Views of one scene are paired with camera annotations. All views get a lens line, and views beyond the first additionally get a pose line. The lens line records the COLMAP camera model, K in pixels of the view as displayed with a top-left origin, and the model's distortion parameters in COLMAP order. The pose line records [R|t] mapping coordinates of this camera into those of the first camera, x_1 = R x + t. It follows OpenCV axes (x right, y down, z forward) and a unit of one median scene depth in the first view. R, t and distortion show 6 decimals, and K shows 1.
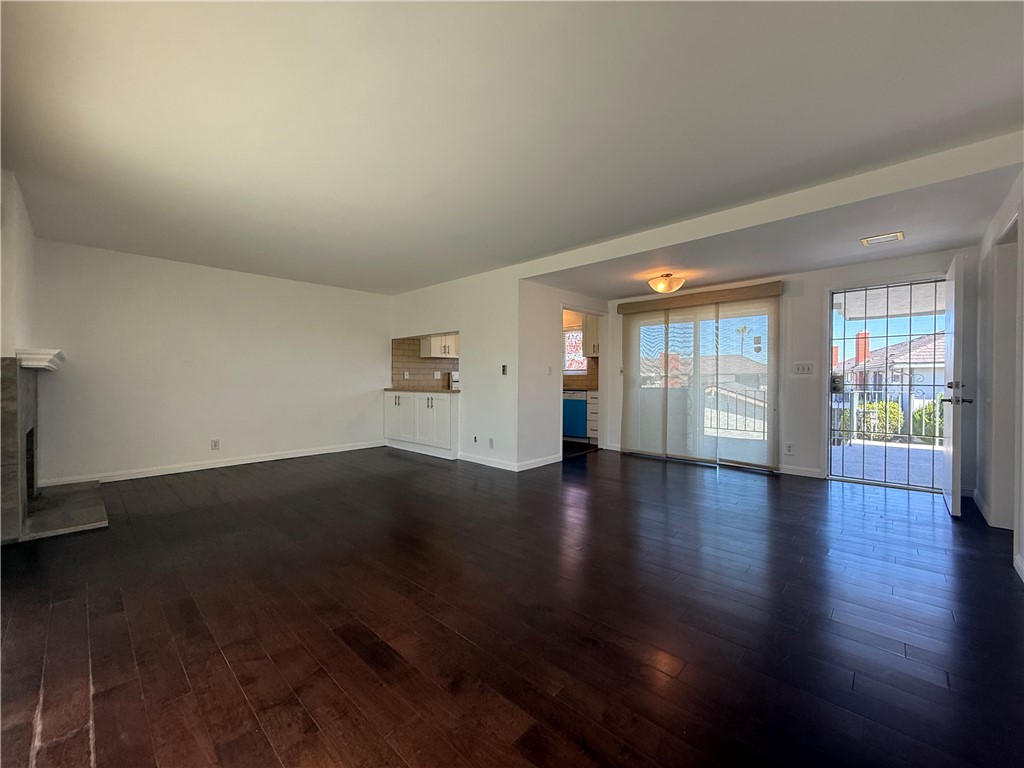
lens RADIAL K [[407.3, 0, 512.0], [0, 407.3, 384.0], [0, 0, 1]] dist [0.000285, -0.000123]
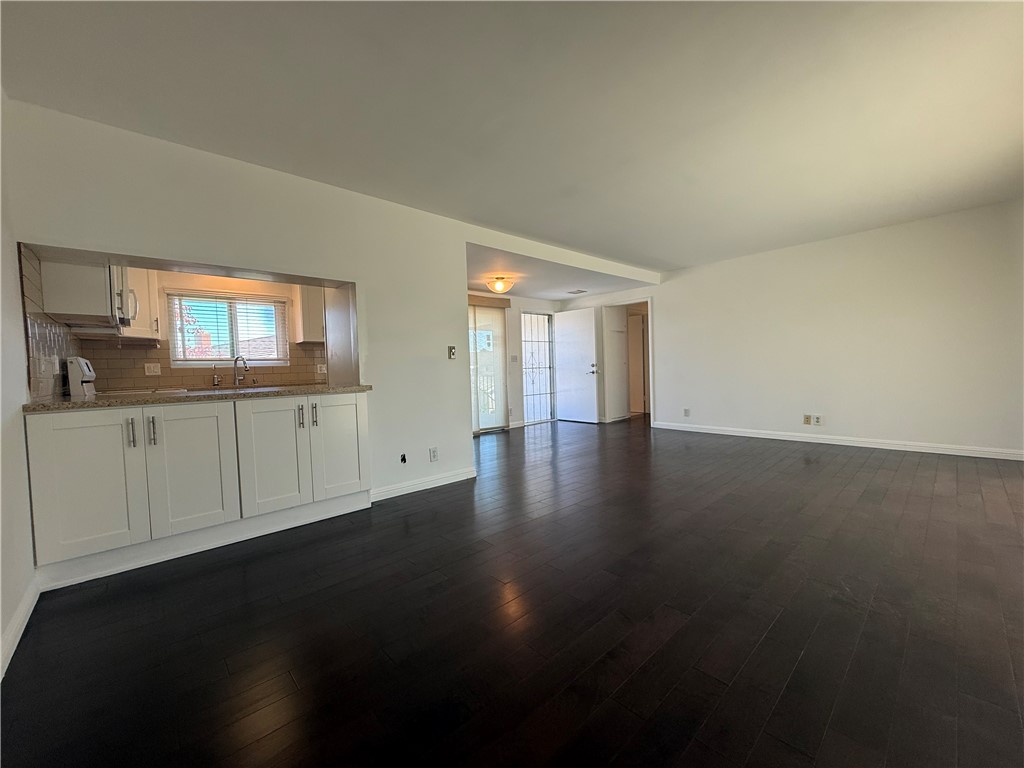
lens RADIAL K [[407.3, 0, 512.0], [0, 407.3, 384.0], [0, 0, 1]] dist [0.000285, -0.000123]
pose [[0.072162, -0.041534, 0.996528, -0.573856], [0.044456, 0.998274, 0.038388, -0.000329], [-0.996402, 0.041531, 0.073884, 0.615863]]
